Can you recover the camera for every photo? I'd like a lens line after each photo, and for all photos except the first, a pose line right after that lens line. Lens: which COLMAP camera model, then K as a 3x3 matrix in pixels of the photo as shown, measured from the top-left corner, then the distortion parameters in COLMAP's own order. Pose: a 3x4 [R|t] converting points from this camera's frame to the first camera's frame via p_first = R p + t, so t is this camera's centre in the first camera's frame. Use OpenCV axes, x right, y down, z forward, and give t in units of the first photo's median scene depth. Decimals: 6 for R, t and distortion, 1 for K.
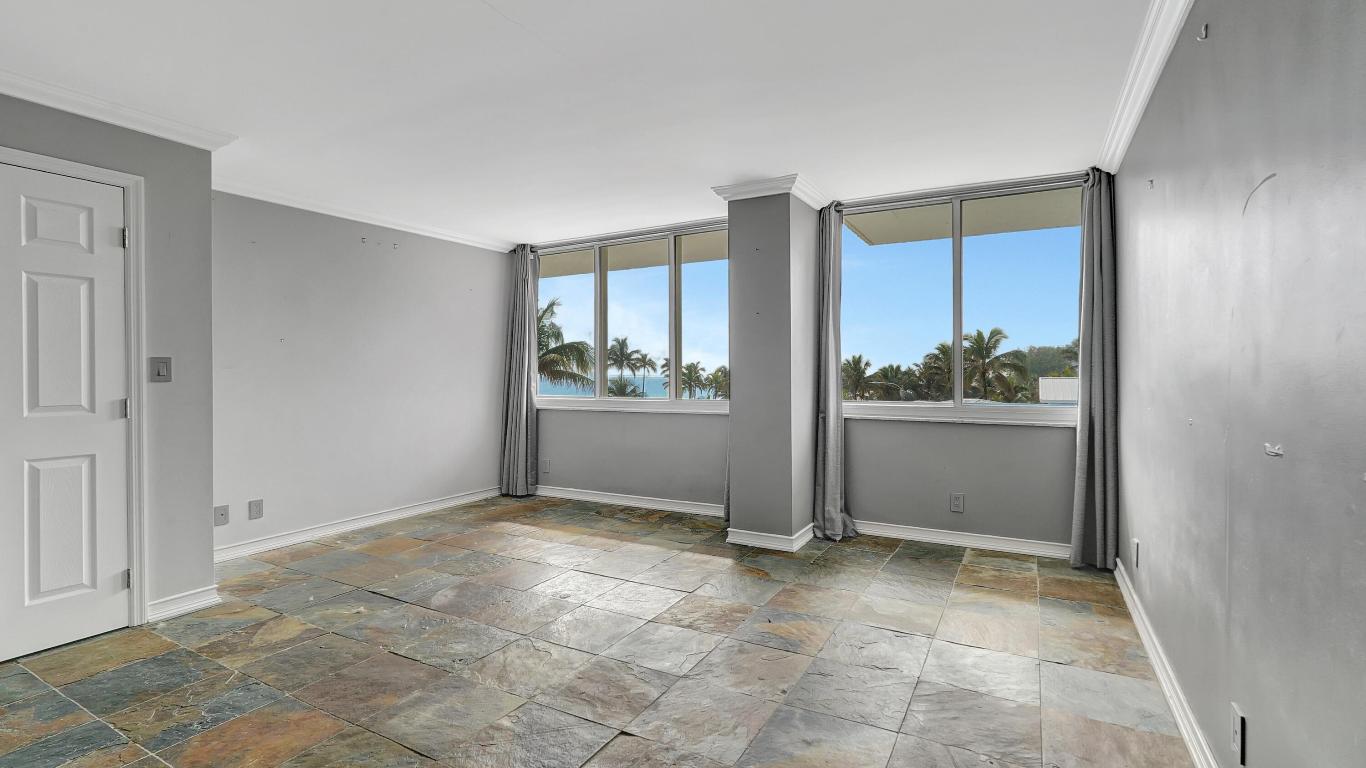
lens RADIAL K [[615.8, 0, 677.7], [0, 615.8, 375.1], [0, 0, 1]] dist [0.001046, 0.000572]
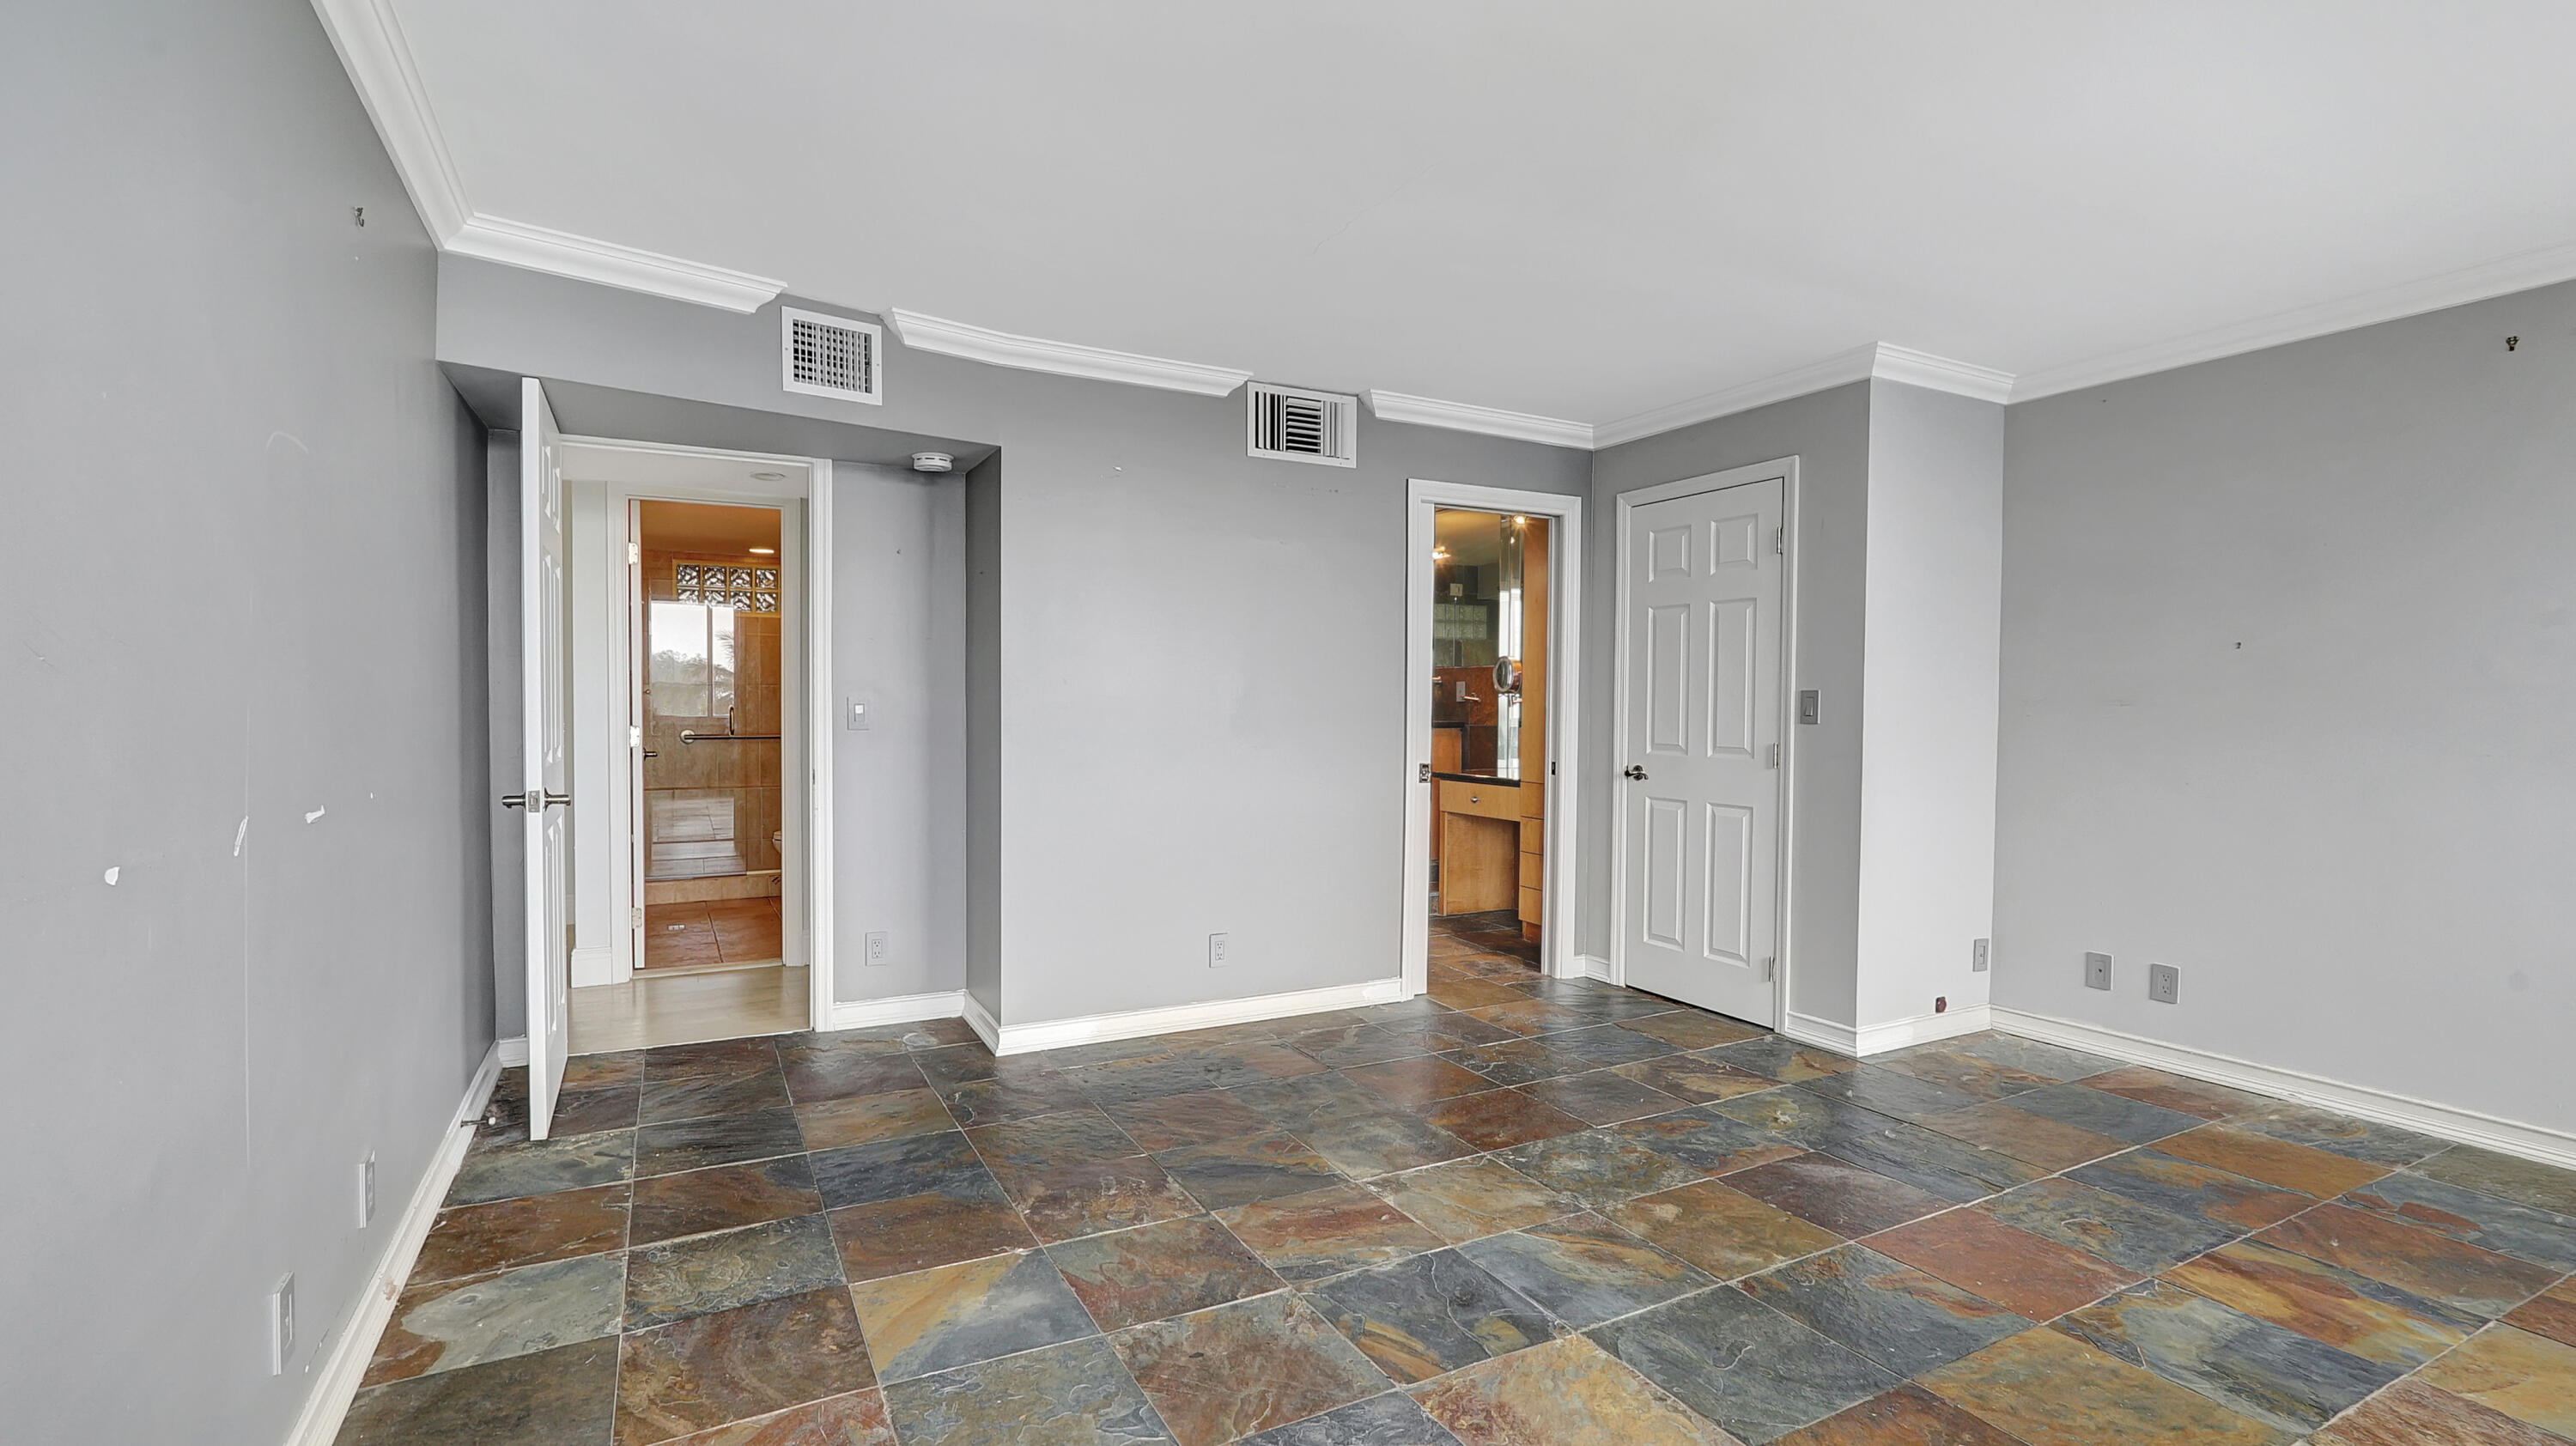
lens RADIAL K [[1161.3, 0, 1278.0], [0, 1161.3, 706.2], [0, 0, 1]] dist [0.001046, 0.000572]
pose [[-0.539782, 0.012089, -0.841718, 0.728708], [-0.003574, 0.999855, 0.016652, -0.033343], [0.841797, 0.011997, -0.539661, 1.286942]]
